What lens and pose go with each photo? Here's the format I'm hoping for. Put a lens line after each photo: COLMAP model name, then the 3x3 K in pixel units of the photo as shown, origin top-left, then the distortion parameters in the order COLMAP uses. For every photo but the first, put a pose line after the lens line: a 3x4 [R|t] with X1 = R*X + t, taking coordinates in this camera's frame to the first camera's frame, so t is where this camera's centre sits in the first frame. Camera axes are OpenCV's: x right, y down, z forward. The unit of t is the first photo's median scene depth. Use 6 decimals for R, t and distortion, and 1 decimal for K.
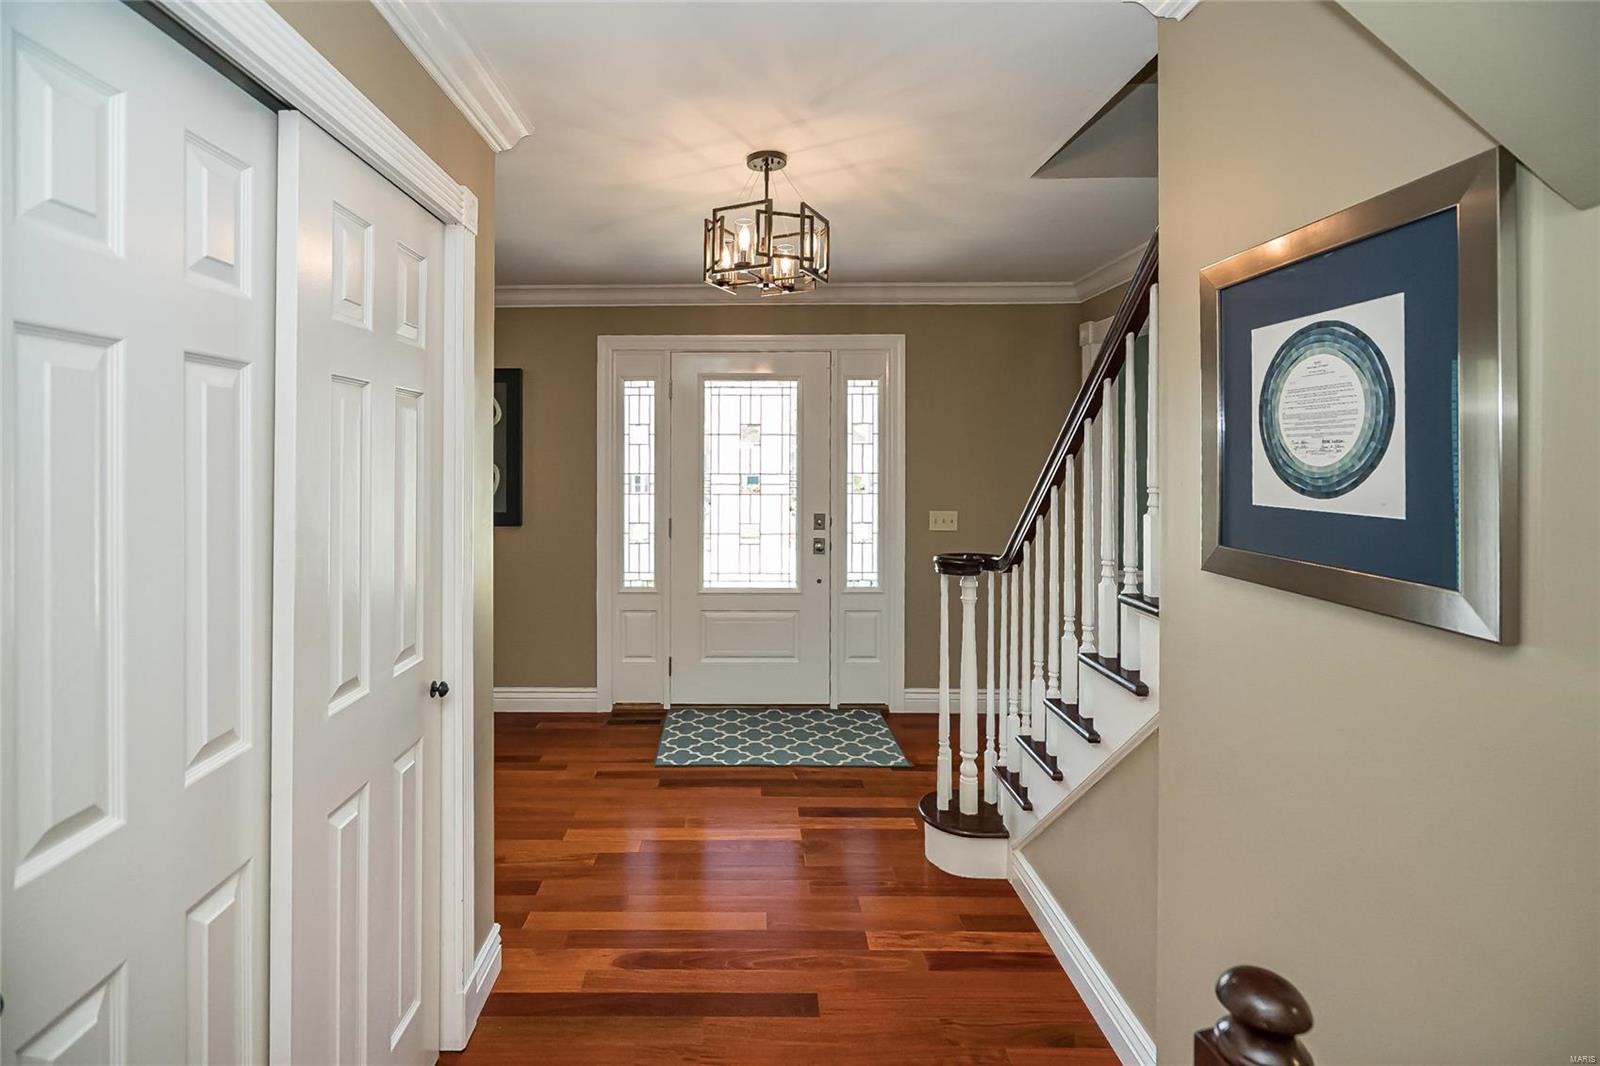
lens RADIAL K [[739.0, 0, 753.1], [0, 739.0, 458.5], [0, 0, 1]] dist [-0.000786, 0.000397]
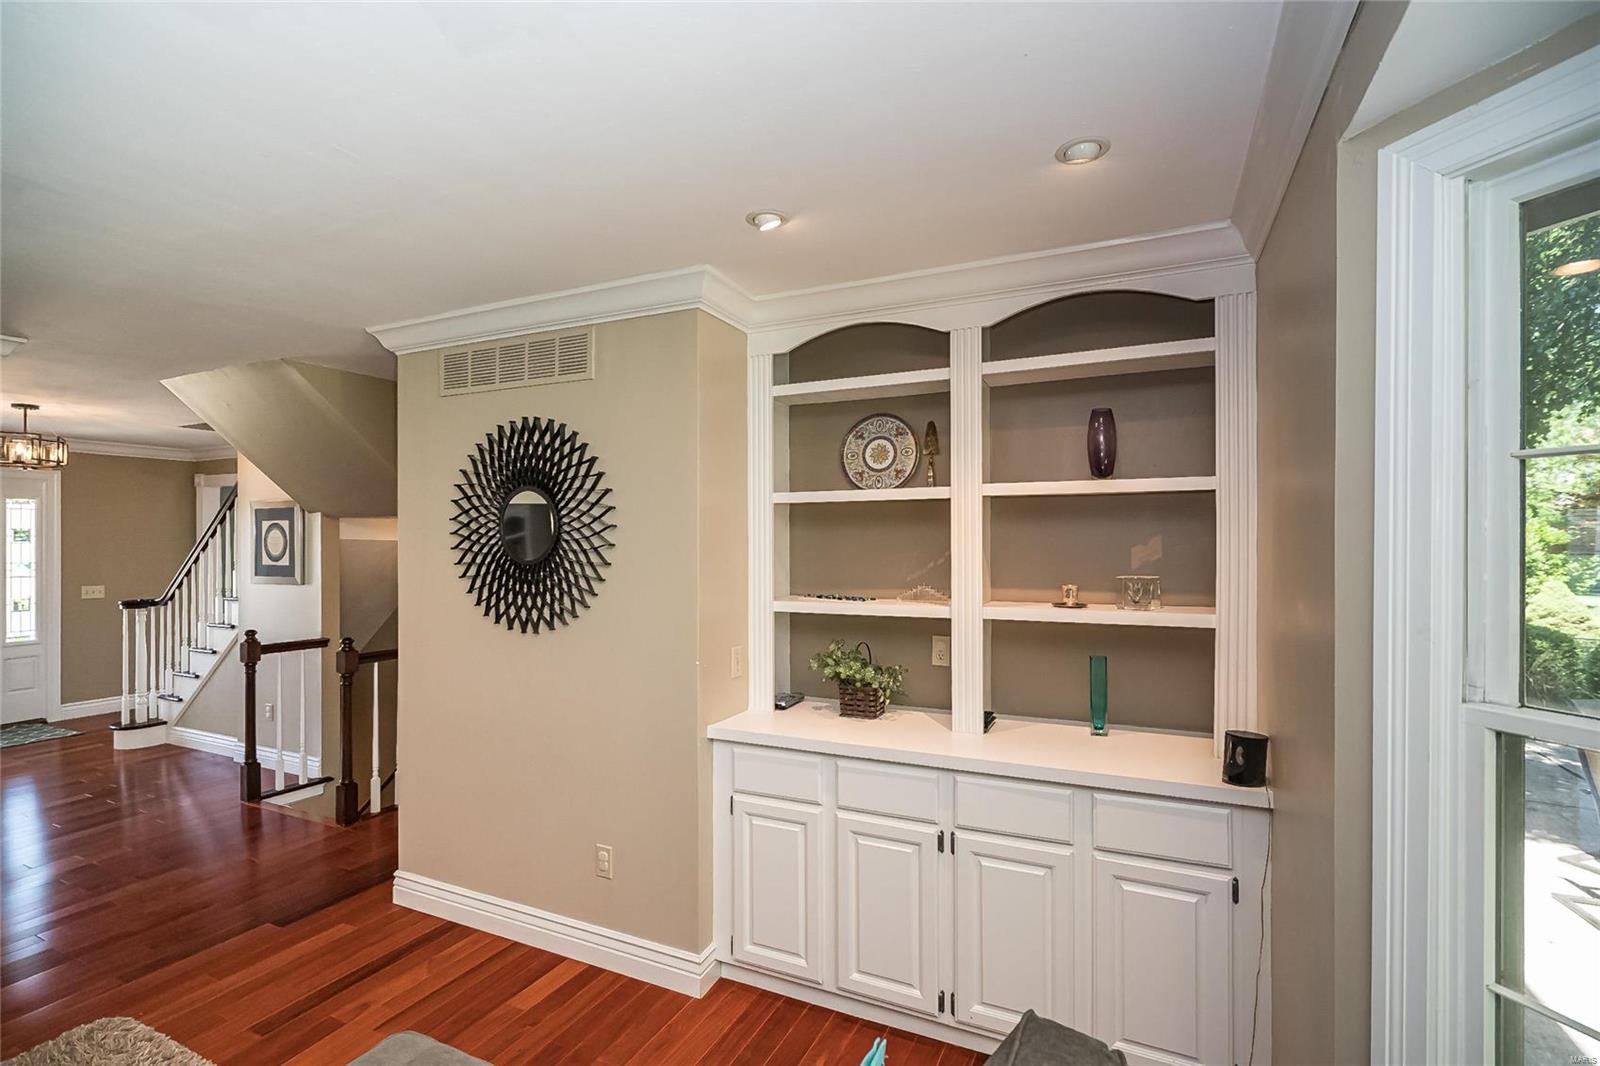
lens RADIAL K [[739.0, 0, 800.7], [0, 739.0, 547.4], [0, 0, 1]] dist [-0.000786, 0.000397]
pose [[0.424532, 0.001751, 0.905411, -0.924517], [0.000609, 0.999997, -0.002220, -0.011060], [-0.905413, 0.001494, 0.424529, -1.803580]]
